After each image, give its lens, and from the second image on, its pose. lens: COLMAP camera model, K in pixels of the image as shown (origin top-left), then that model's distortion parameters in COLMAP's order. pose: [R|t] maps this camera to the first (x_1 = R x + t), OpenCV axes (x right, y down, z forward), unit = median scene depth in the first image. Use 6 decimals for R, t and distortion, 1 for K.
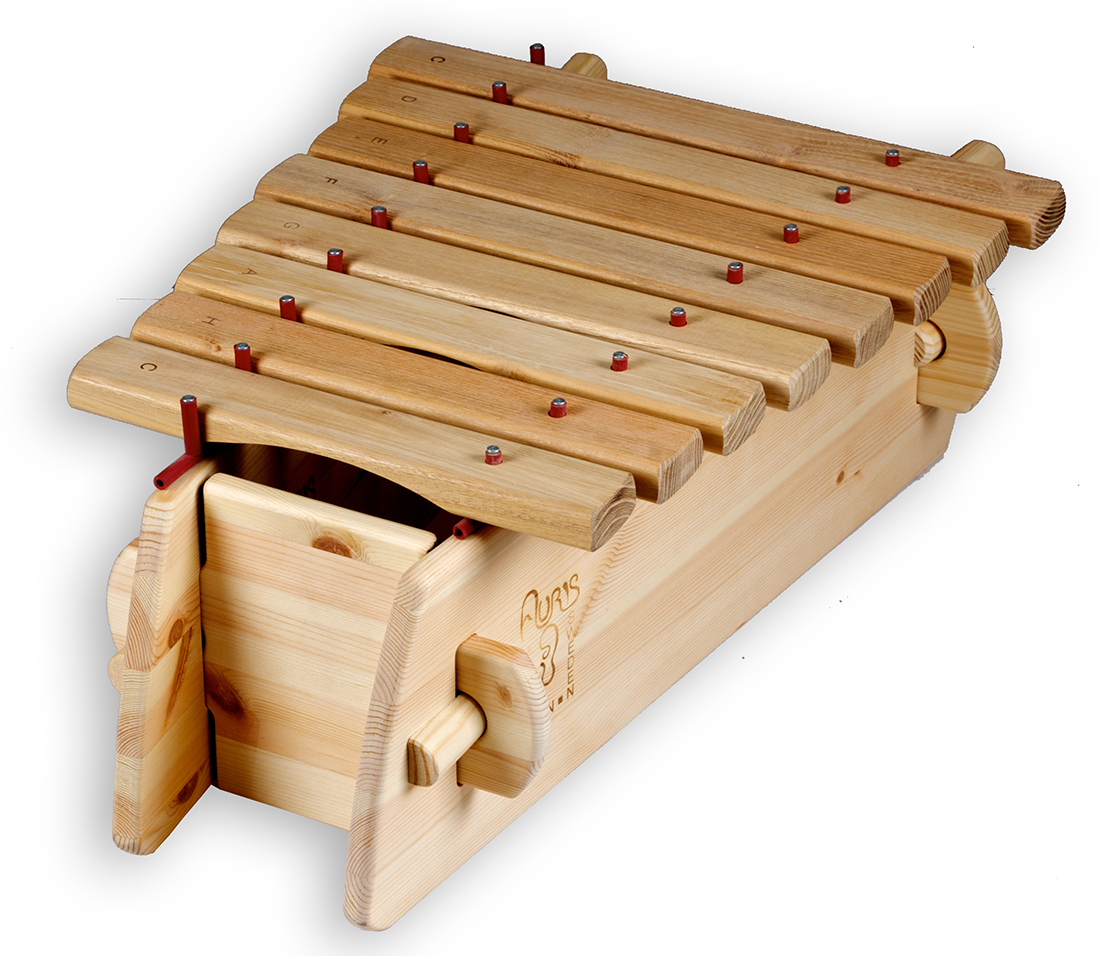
lens RADIAL K [[3752.0, 0, 550.0], [0, 3752.0, 478.0], [0, 0, 1]] dist [-0.027775, -0.834174]
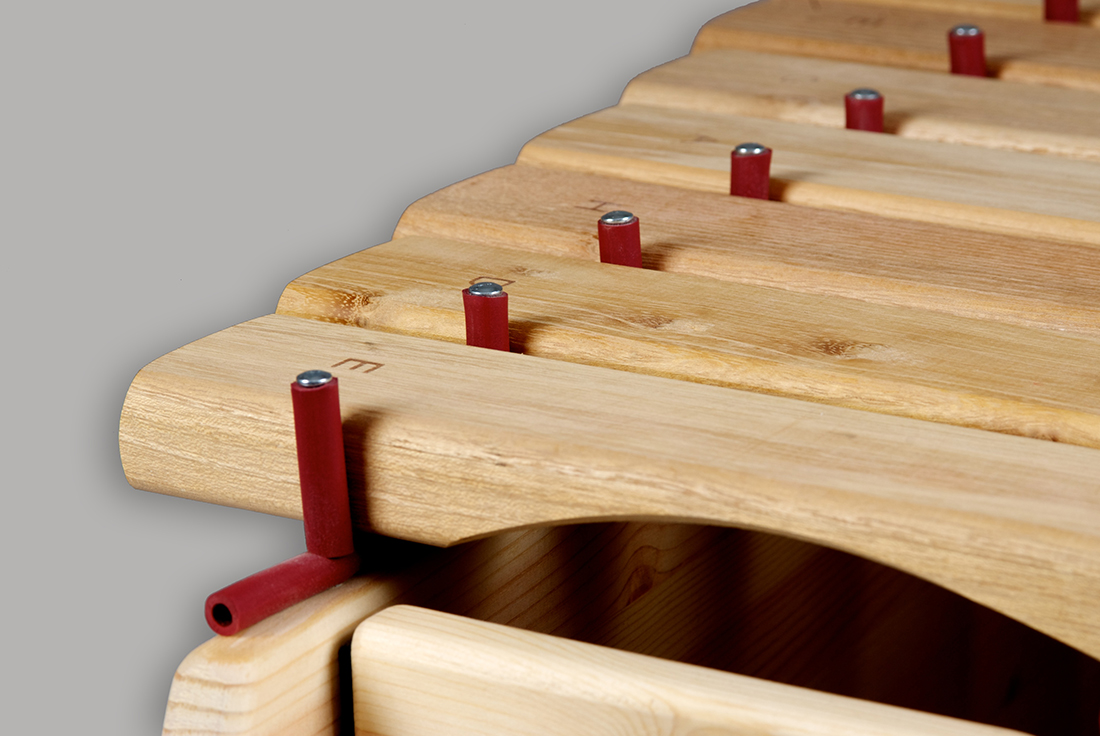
lens RADIAL K [[4364.4, 0, 550.0], [0, 4364.4, 368.0], [0, 0, 1]] dist [-0.014286, 0.133878]
pose [[0.994018, -0.002608, -0.109182, -0.030872], [-0.023811, 0.970490, -0.239962, 0.072780], [0.106586, 0.241126, 0.964623, 0.608609]]
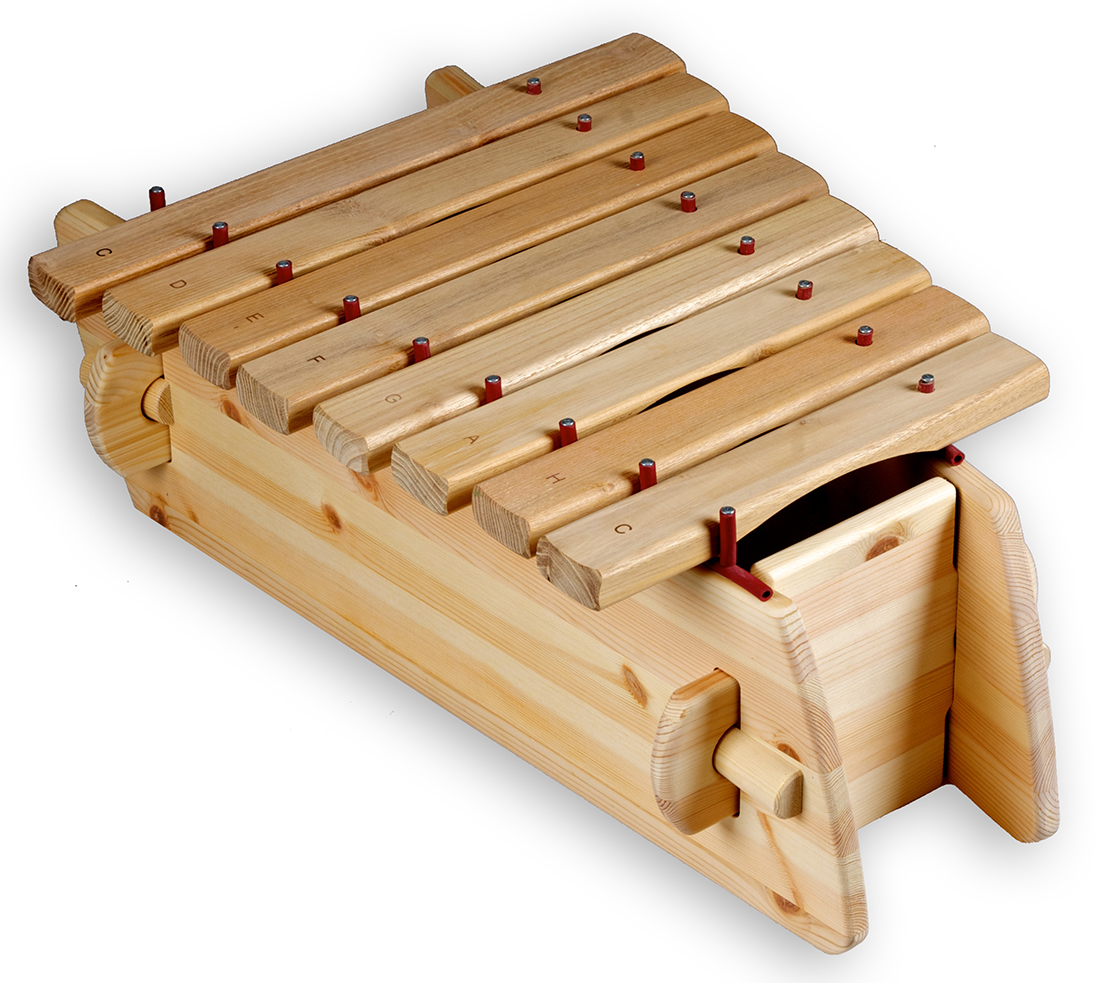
lens RADIAL K [[3781.0, 0, 618.2], [0, 3781.0, 438.1], [0, 0, 1]] dist [0.027337, -0.811413]
pose [[0.407219, -0.499557, 0.764601, -0.832372], [0.491252, 0.825549, 0.277741, -0.316653], [-0.769963, 0.262511, 0.581588, 0.446581]]
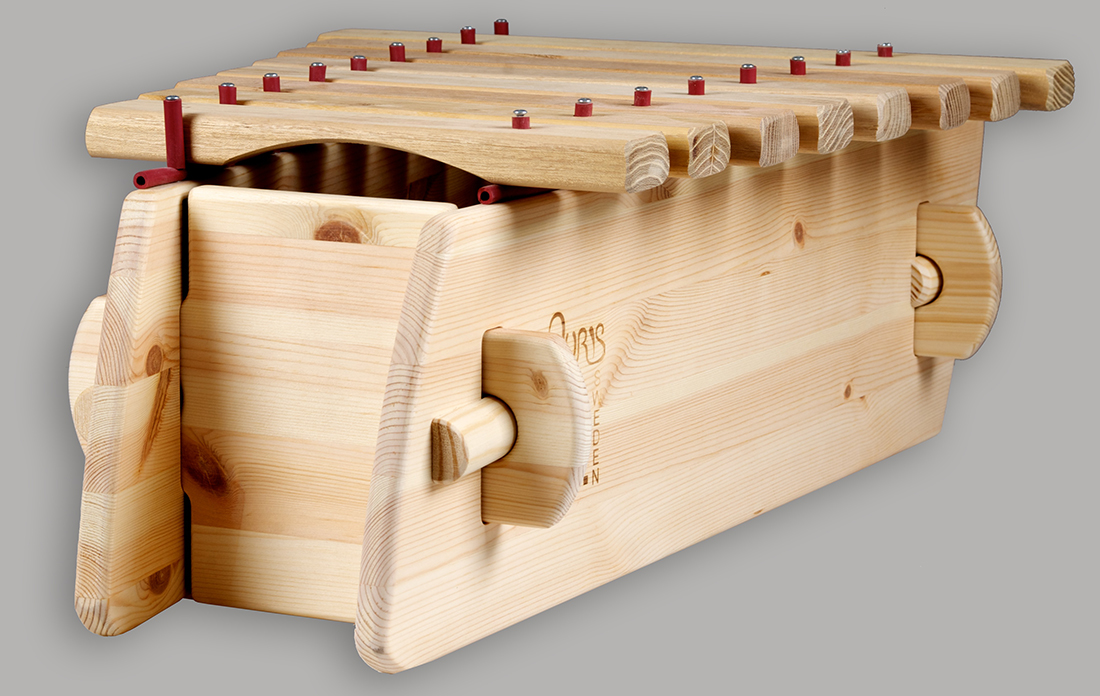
lens RADIAL K [[3181.0, 0, 550.0], [0, 3181.0, 348.0], [0, 0, 1]] dist [0.015651, -0.292091]
pose [[0.997077, -0.008861, 0.075886, -0.064066], [0.034943, 0.936172, -0.349802, 0.300751], [-0.067943, 0.351432, 0.933745, 0.301194]]
